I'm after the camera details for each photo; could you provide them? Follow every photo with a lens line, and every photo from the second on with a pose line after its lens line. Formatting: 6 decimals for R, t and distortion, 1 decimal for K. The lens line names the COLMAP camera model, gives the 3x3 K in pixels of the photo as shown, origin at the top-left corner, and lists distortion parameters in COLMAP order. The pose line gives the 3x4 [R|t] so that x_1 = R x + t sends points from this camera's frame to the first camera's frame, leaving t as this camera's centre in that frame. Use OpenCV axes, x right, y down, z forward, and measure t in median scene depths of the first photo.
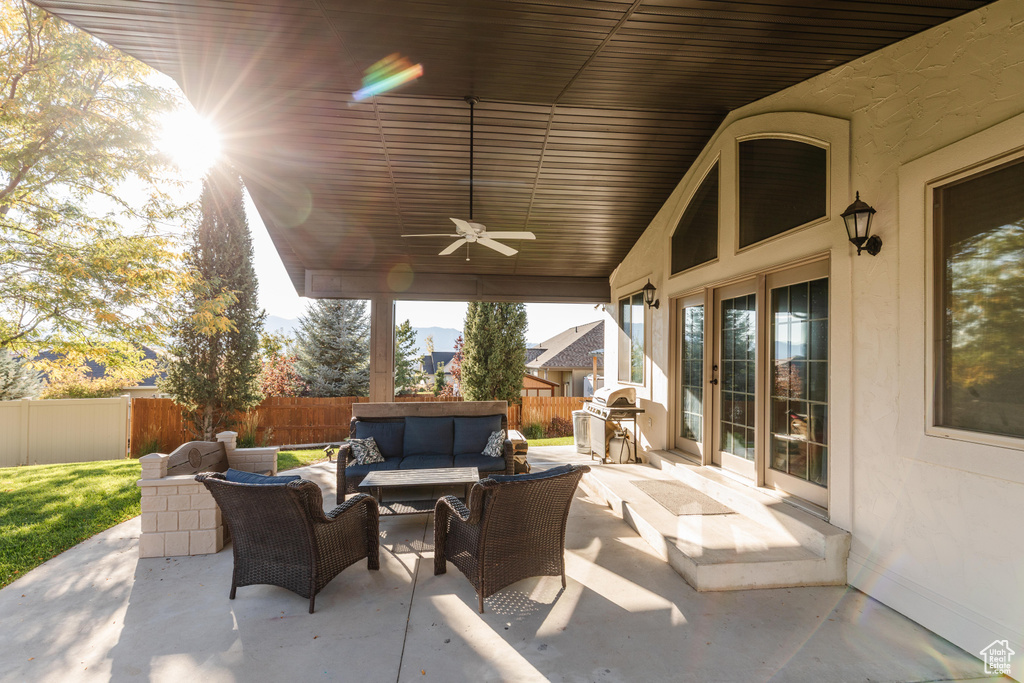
lens RADIAL K [[461.5, 0, 515.0], [0, 461.5, 350.7], [0, 0, 1]] dist [0.004748, 0.000091]
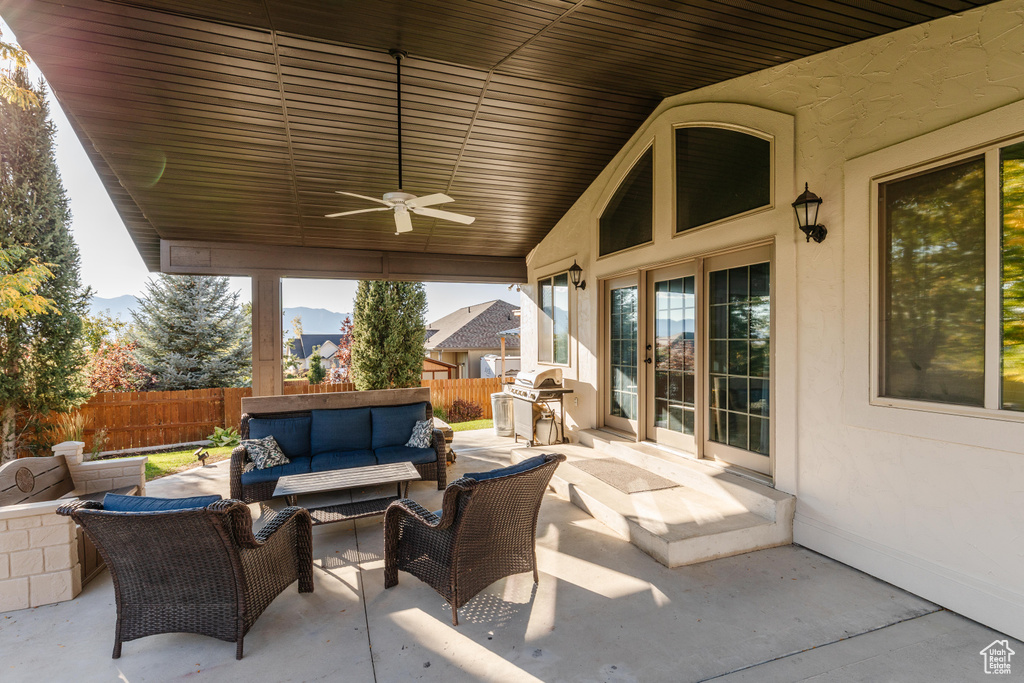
lens RADIAL K [[463.8, 0, 512.0], [0, 463.8, 341.5], [0, 0, 1]] dist [0.005030, 0.000083]
pose [[0.968876, -0.021418, 0.246618, -0.124309], [0.015705, 0.999561, 0.025110, -0.007258], [-0.247048, -0.020455, 0.968787, 0.069144]]
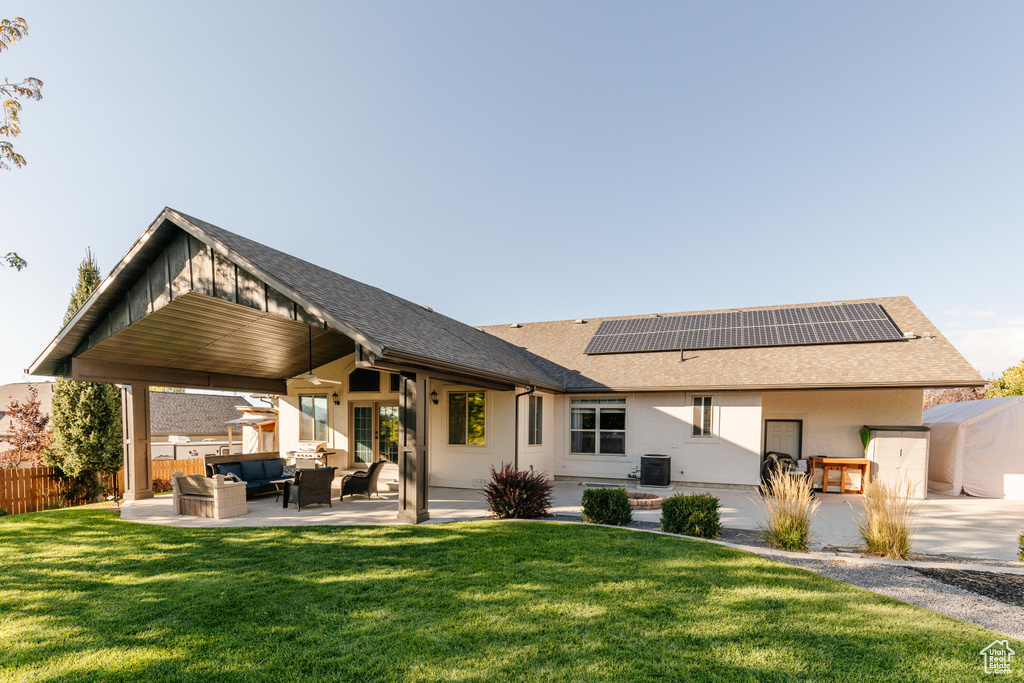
lens RADIAL K [[479.9, 0, 531.0], [0, 479.9, 449.6], [0, 0, 1]] dist [0.001476, -0.000492]
pose [[0.468040, -0.050635, 0.882255, -1.602834], [-0.018752, 0.997563, 0.067201, -0.068121], [-0.883508, -0.047997, 0.465950, -1.070518]]
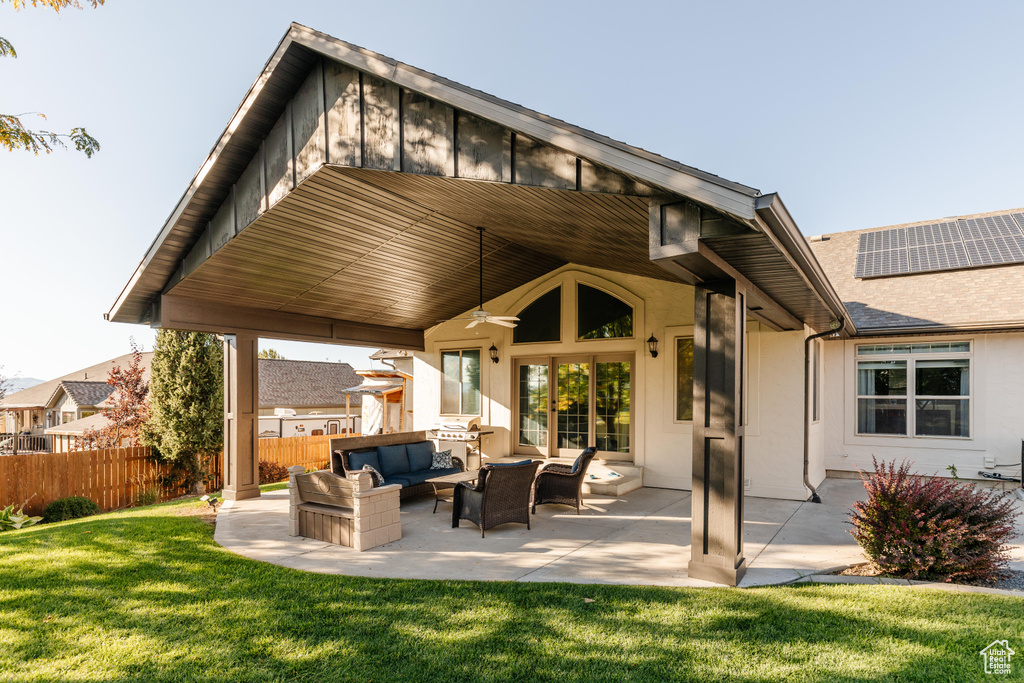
lens RADIAL K [[542.7, 0, 536.6], [0, 542.7, 402.5], [0, 0, 1]] dist [-0.004731, 0.000087]
pose [[0.626715, -0.019982, 0.778993, -1.253131], [-0.008106, 0.999450, 0.032159, -0.028576], [-0.779207, -0.026469, 0.626208, -0.249155]]
